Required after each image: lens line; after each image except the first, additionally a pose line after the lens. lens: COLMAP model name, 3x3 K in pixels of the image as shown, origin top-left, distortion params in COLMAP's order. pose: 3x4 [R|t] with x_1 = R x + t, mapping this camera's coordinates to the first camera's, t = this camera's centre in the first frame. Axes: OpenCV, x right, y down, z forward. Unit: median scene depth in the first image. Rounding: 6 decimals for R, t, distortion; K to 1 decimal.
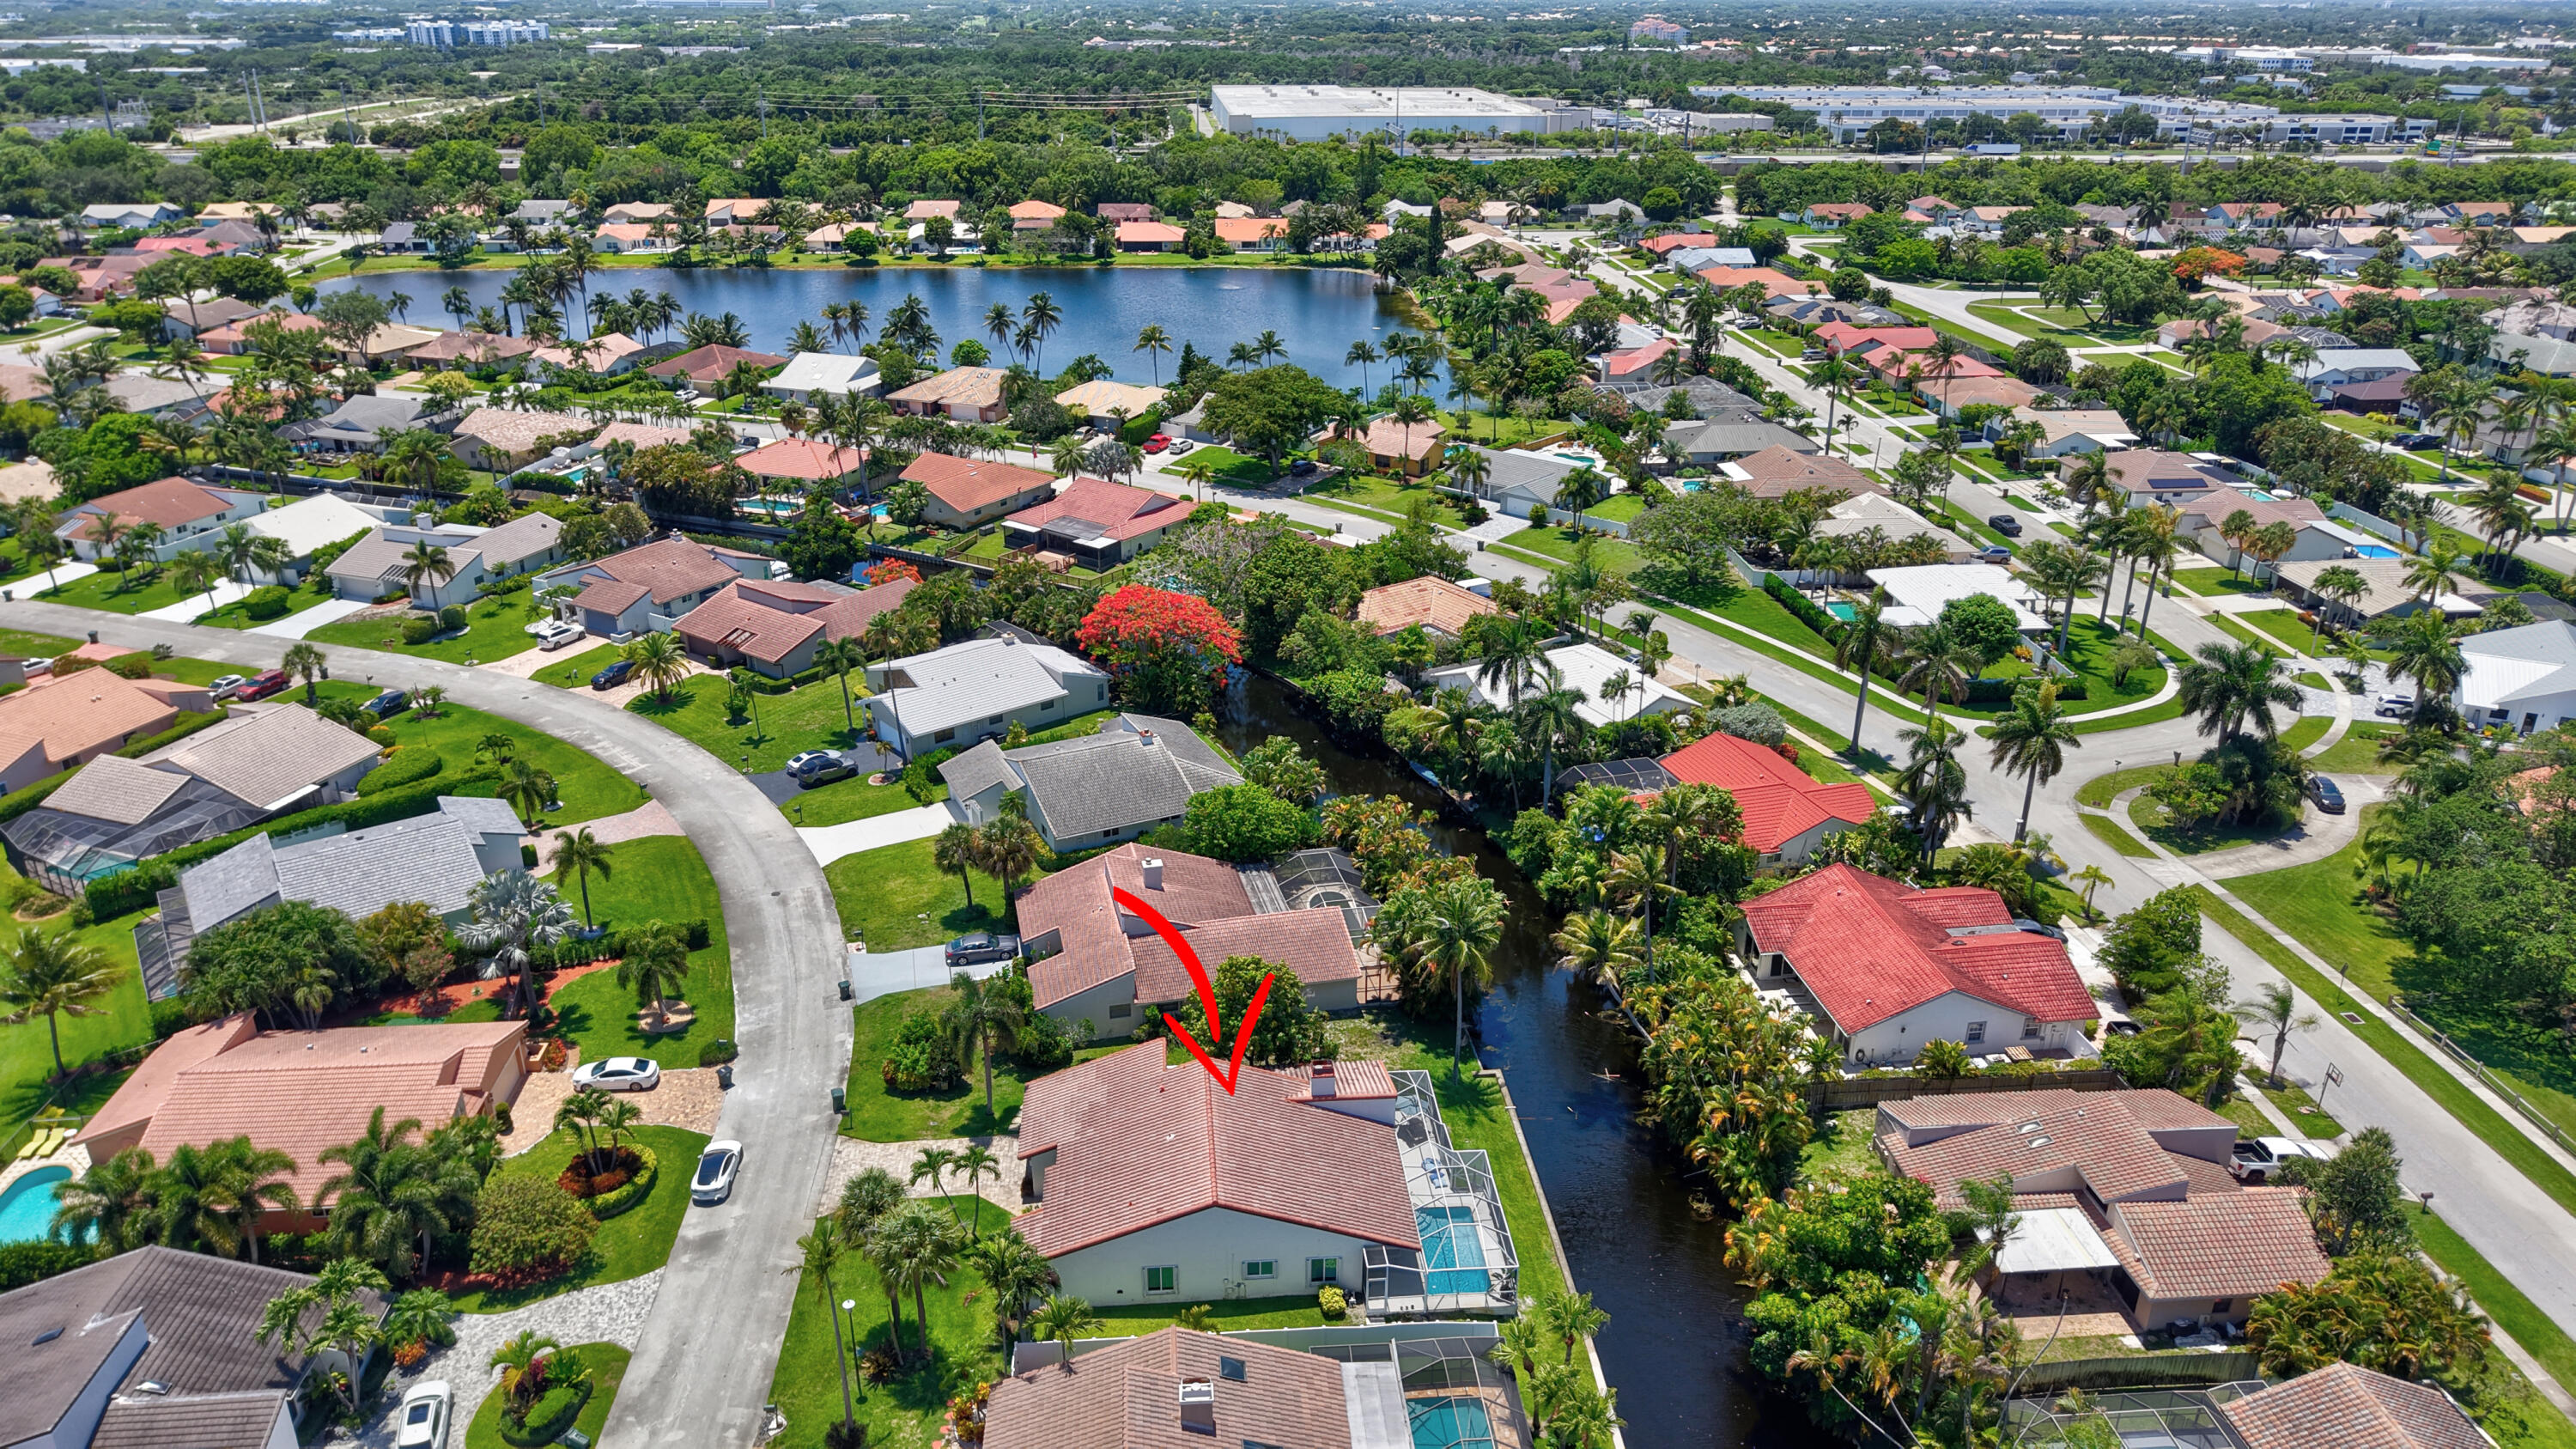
lens RADIAL K [[1762.9, 0, 1290.9], [0, 1762.9, 607.0], [0, 0, 1]] dist [0.038247, -0.004059]
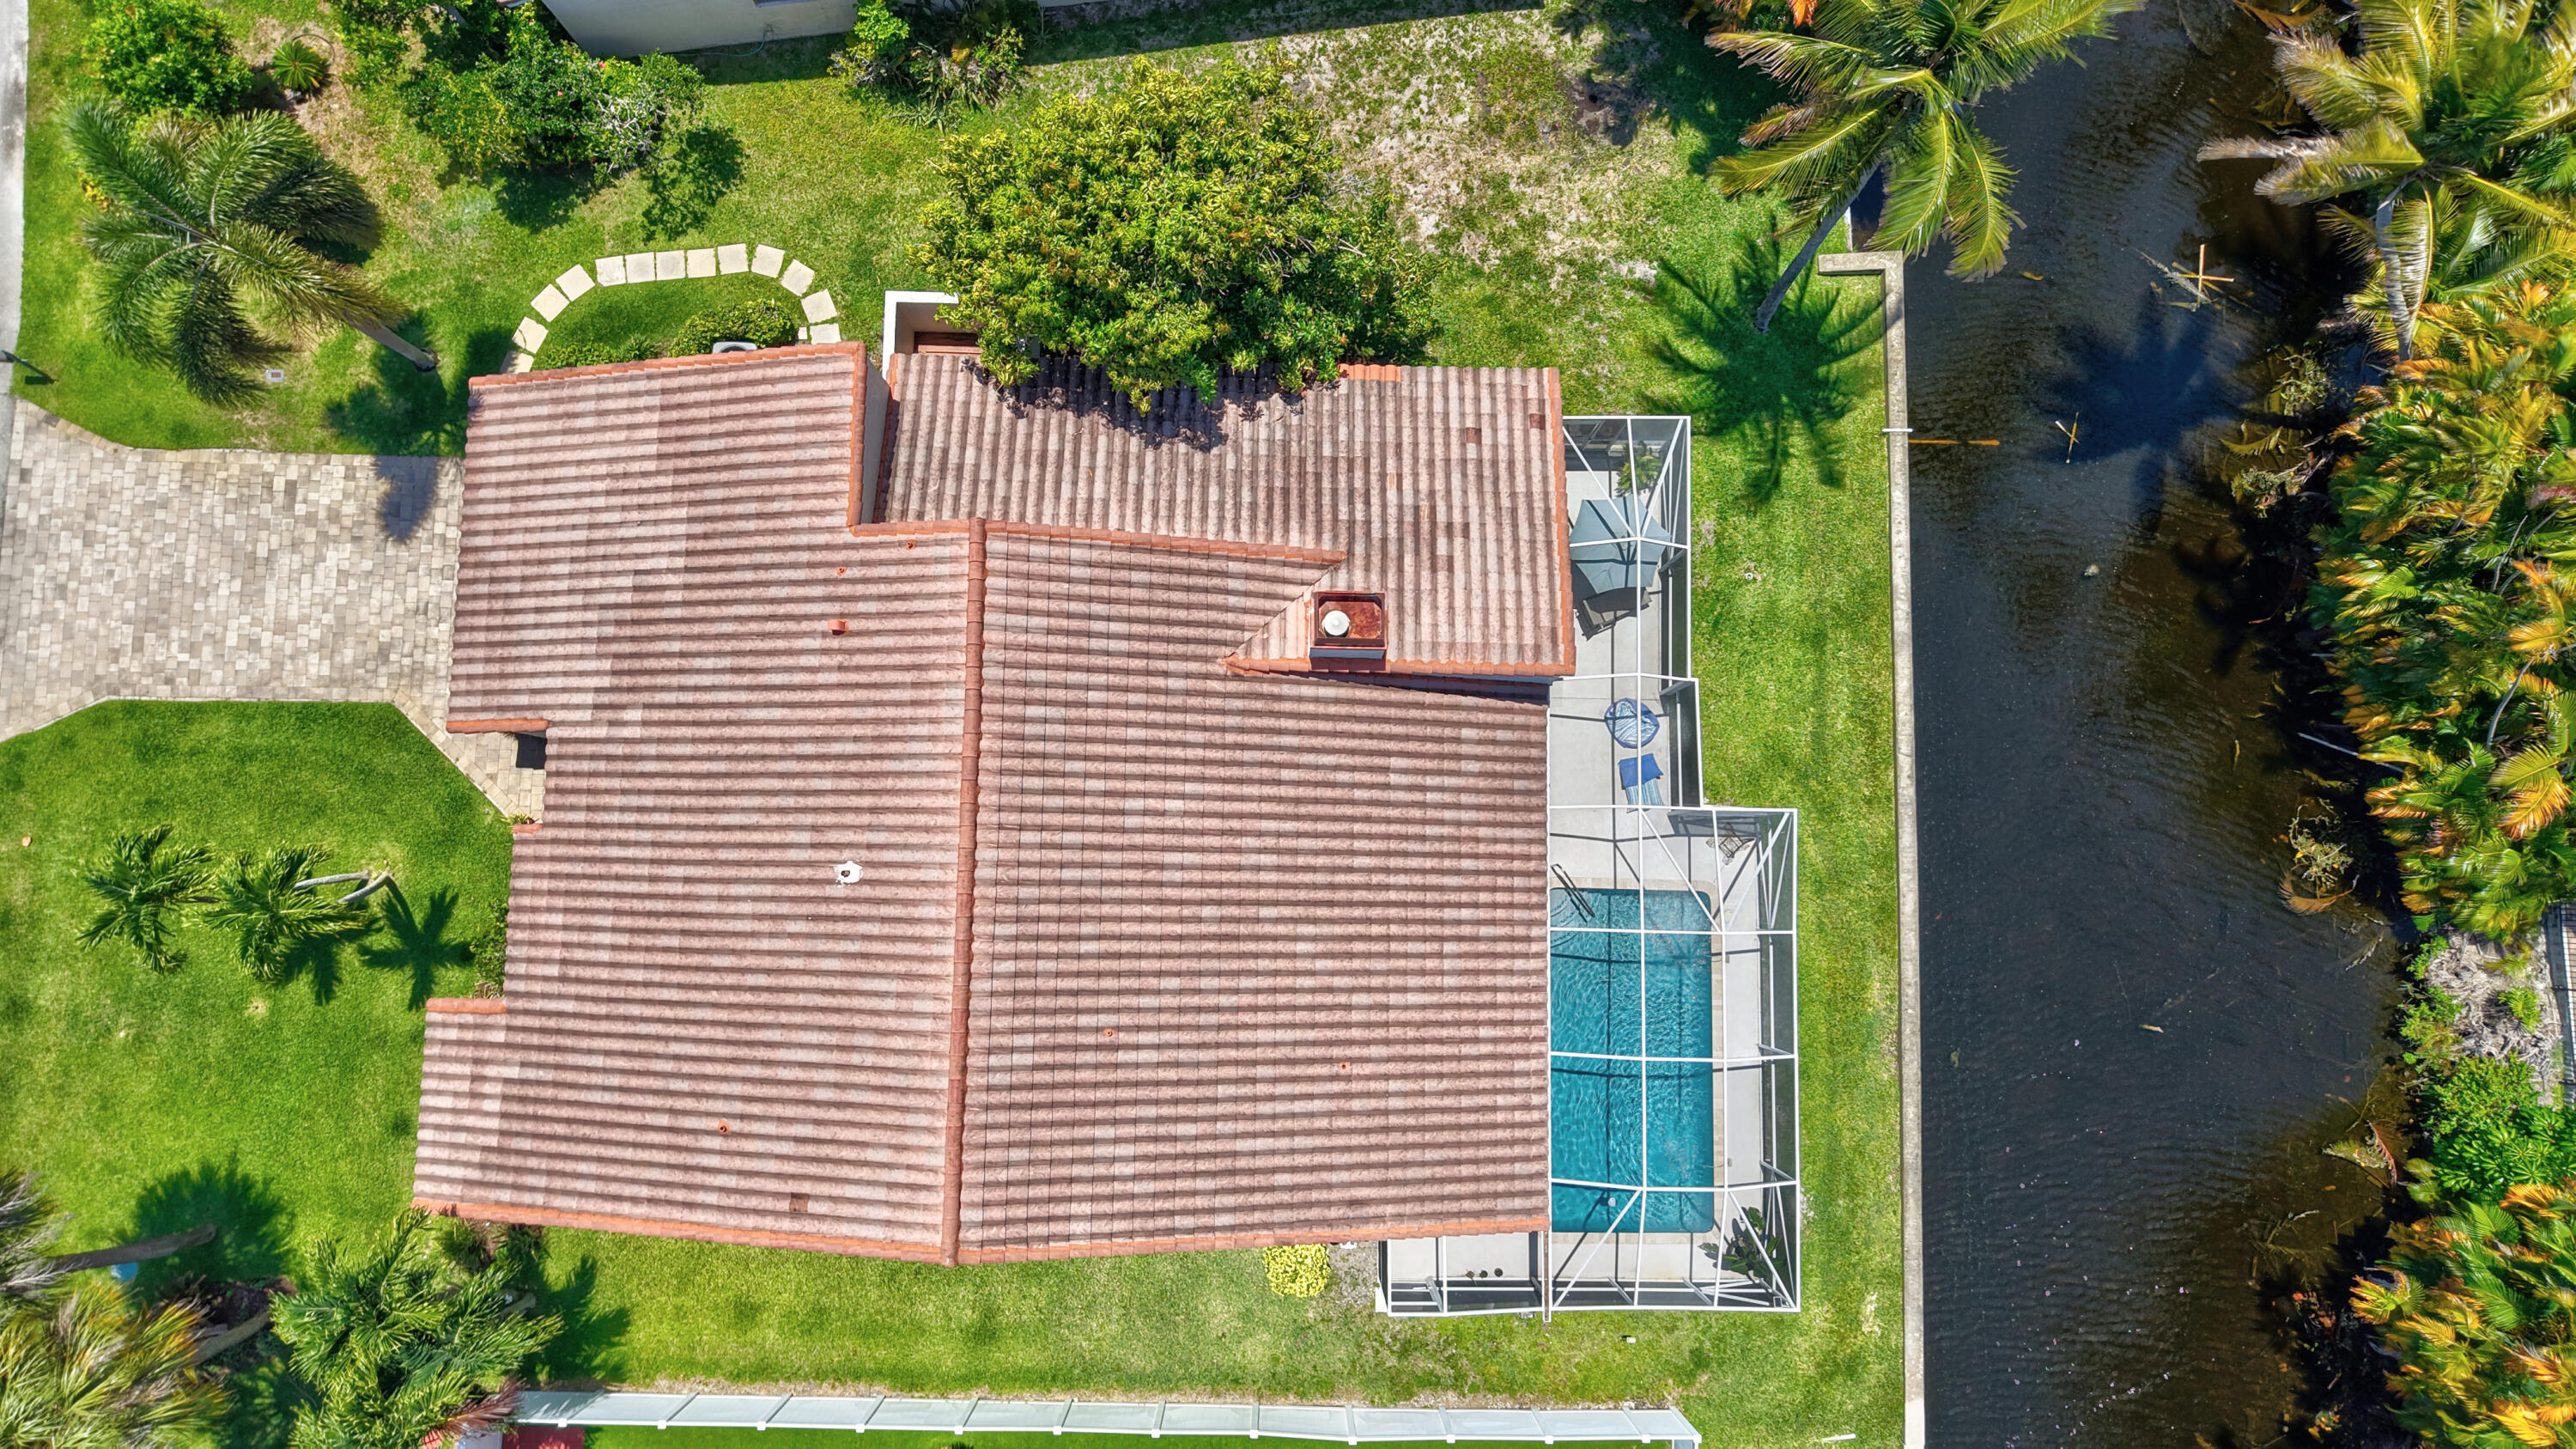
lens RADIAL K [[1772.9, 0, 1283.3], [0, 1772.9, 804.3], [0, 0, 1]] dist [0.032605, -0.003478]
pose [[0.994542, 0.104113, -0.006793, 0.009922], [-0.041632, 0.455709, 0.889155, -0.000672], [0.095668, -0.884019, 0.457556, 0.700296]]
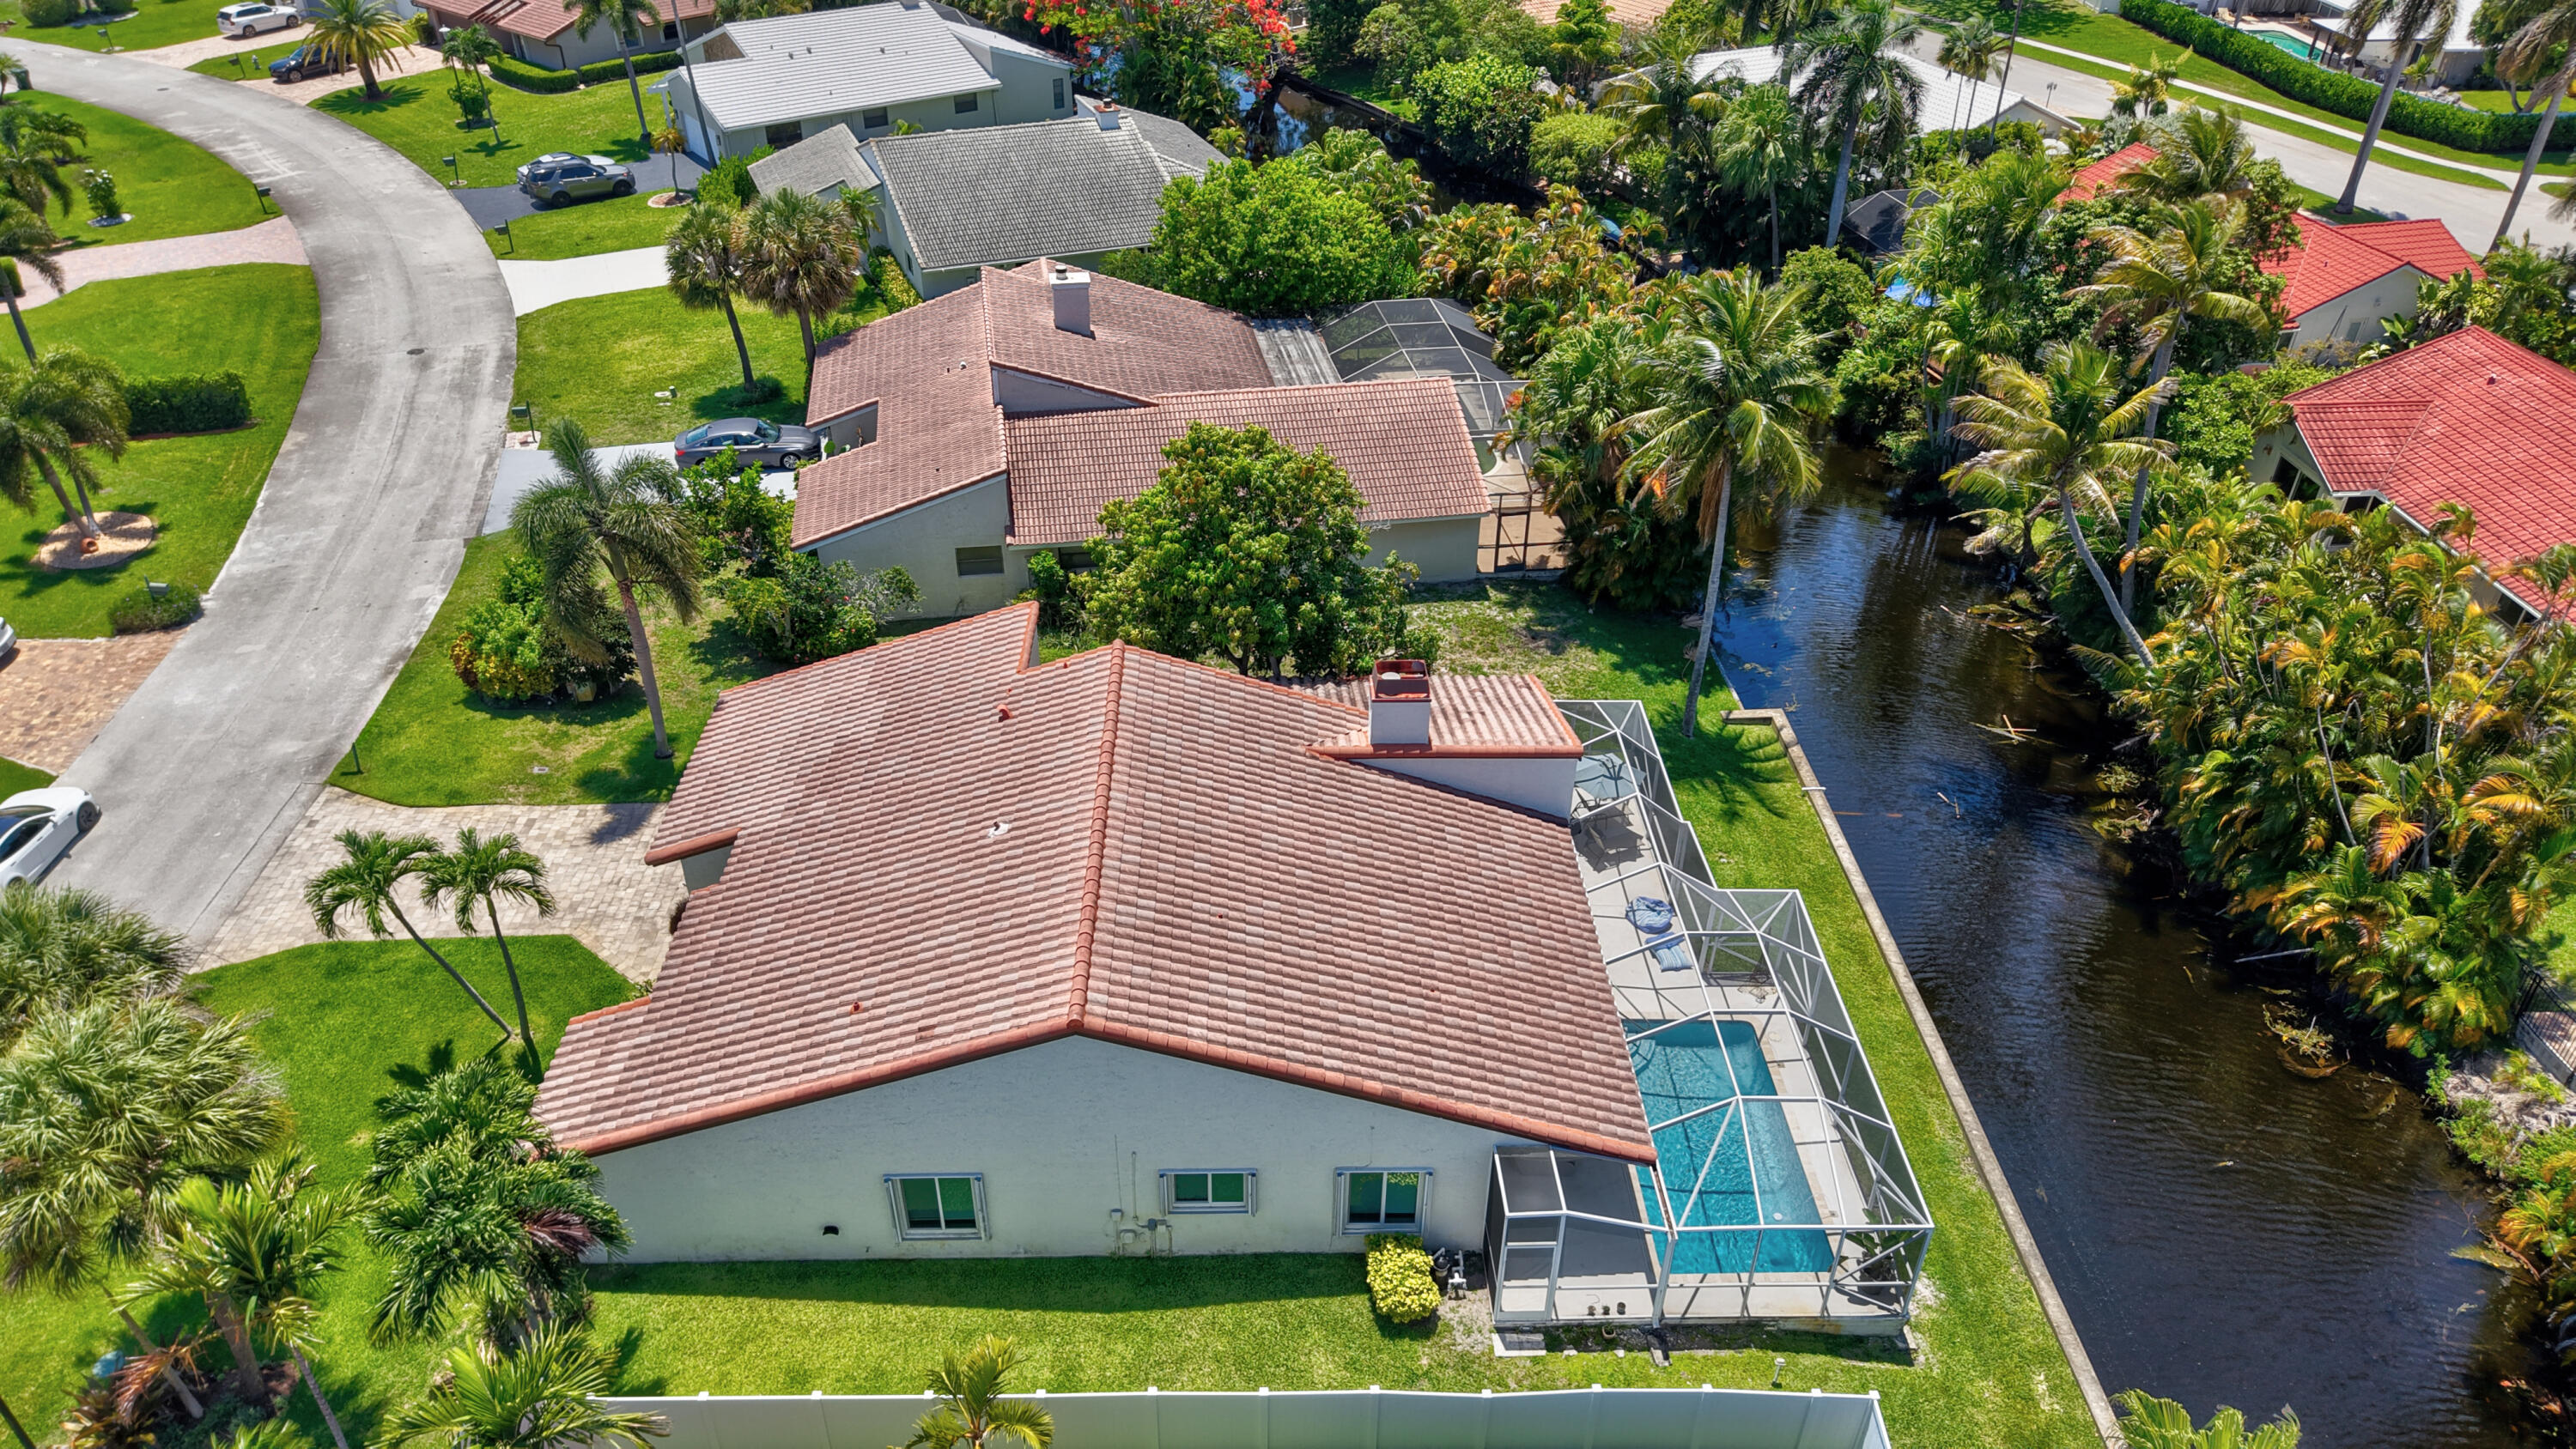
lens RADIAL K [[1762.4, 0, 1290.9], [0, 1762.4, 607.0], [0, 0, 1]] dist [0.038247, -0.004059]
pose [[0.998094, 0.036307, -0.049907, 0.010390], [-0.026324, 0.981845, 0.187847, 0.143278], [0.055821, -0.186176, 0.980929, 0.512281]]
